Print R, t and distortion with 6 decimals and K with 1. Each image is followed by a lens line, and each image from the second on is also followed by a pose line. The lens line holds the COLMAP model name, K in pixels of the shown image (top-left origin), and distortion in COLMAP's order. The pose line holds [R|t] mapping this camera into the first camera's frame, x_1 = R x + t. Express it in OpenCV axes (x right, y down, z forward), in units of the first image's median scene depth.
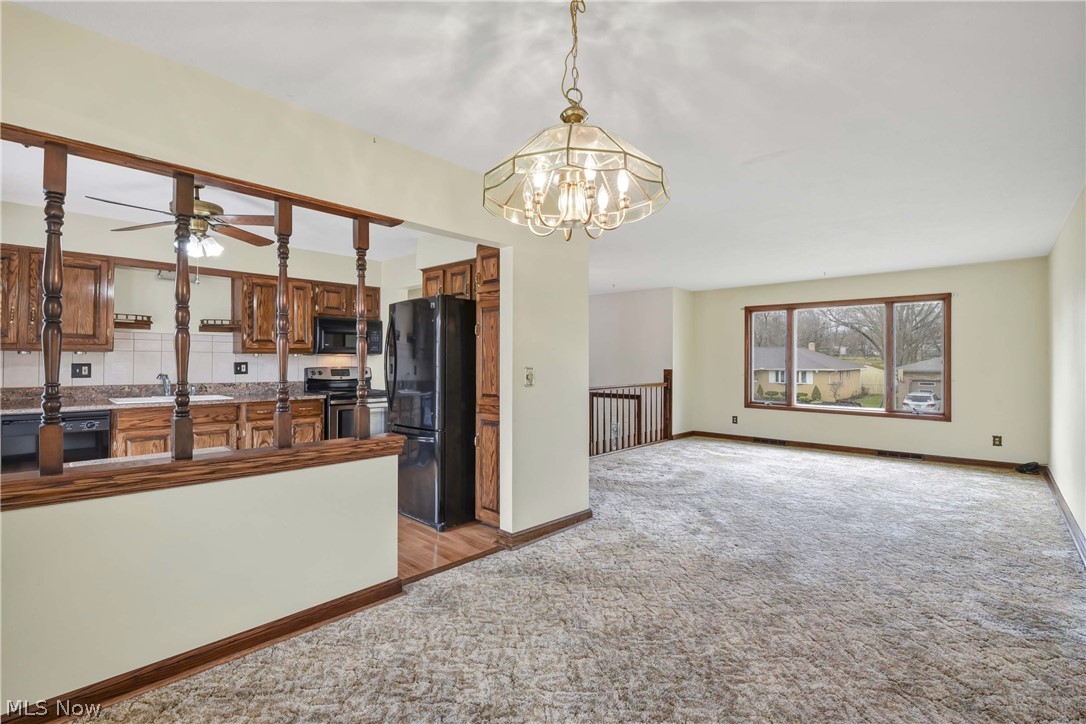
lens RADIAL K [[506.7, 0, 530.5], [0, 506.7, 362.2], [0, 0, 1]] dist [-0.001451, -0.011790]
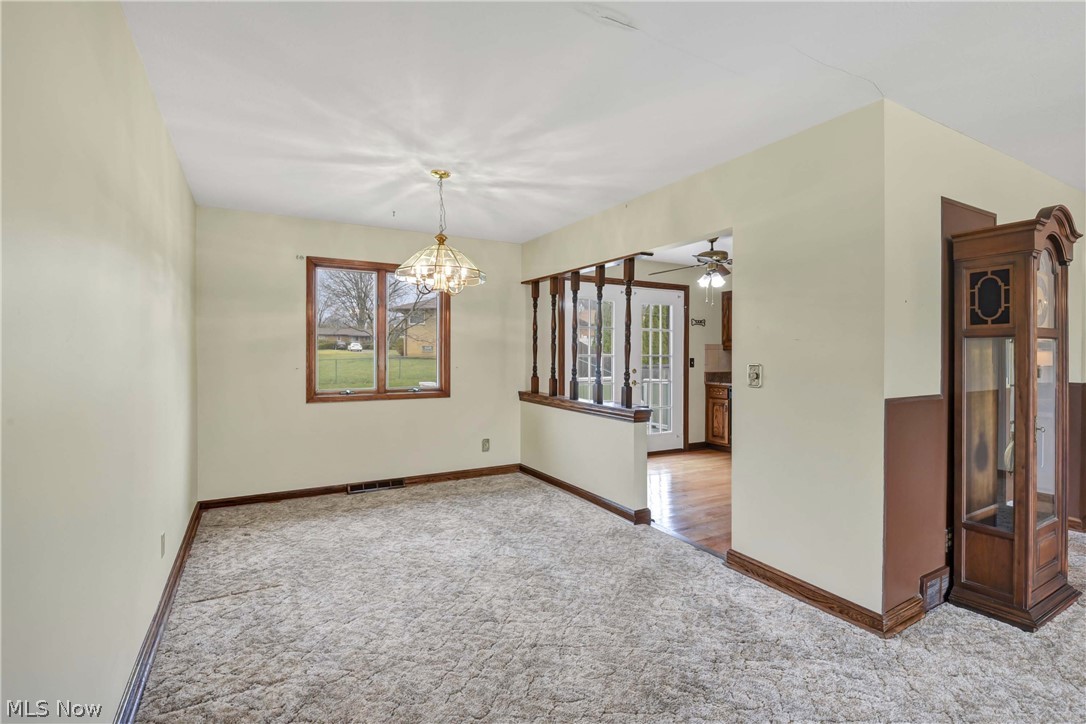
lens RADIAL K [[494.2, 0, 543.0], [0, 494.2, 362.0], [0, 0, 1]] dist [-0.000010, -0.000124]
pose [[-0.304702, 0.010941, -0.952385, 0.568079], [-0.005980, 0.999892, 0.013400, -0.000750], [0.952429, 0.009778, -0.304604, 0.602196]]
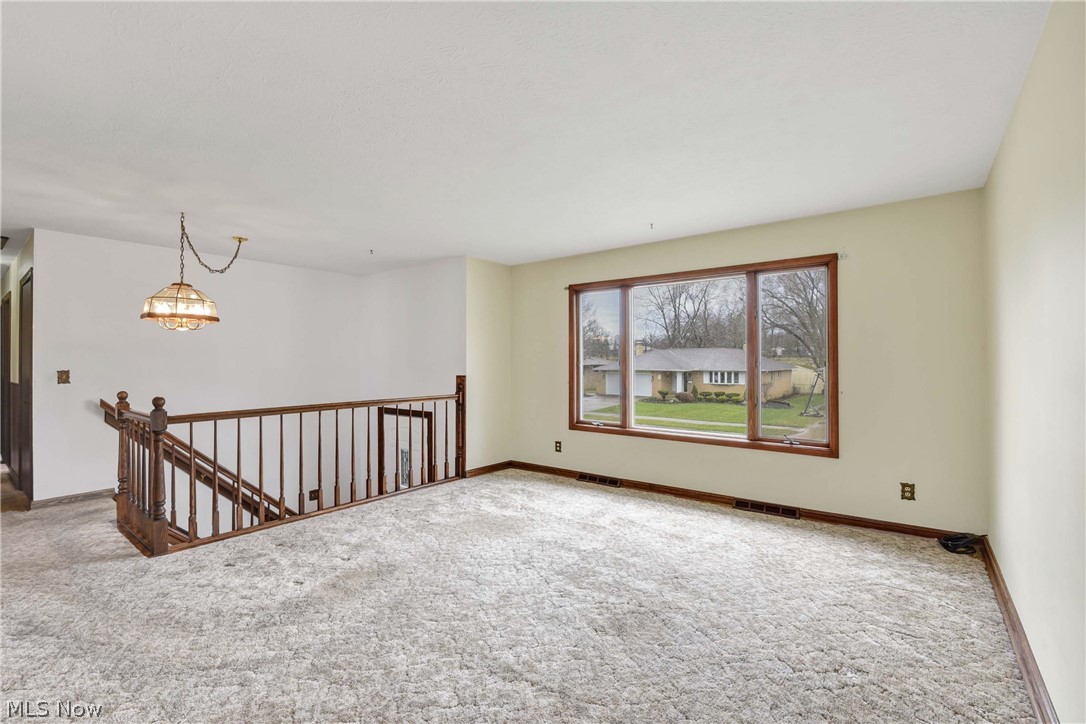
lens RADIAL K [[475.9, 0, 543.0], [0, 475.9, 362.0], [0, 0, 1]] dist [-0.013931, -0.000228]
pose [[0.996929, -0.003604, 0.078225, 0.439183], [0.003866, 0.999987, -0.003197, -0.001892], [-0.078212, 0.003489, 0.996931, 0.456973]]
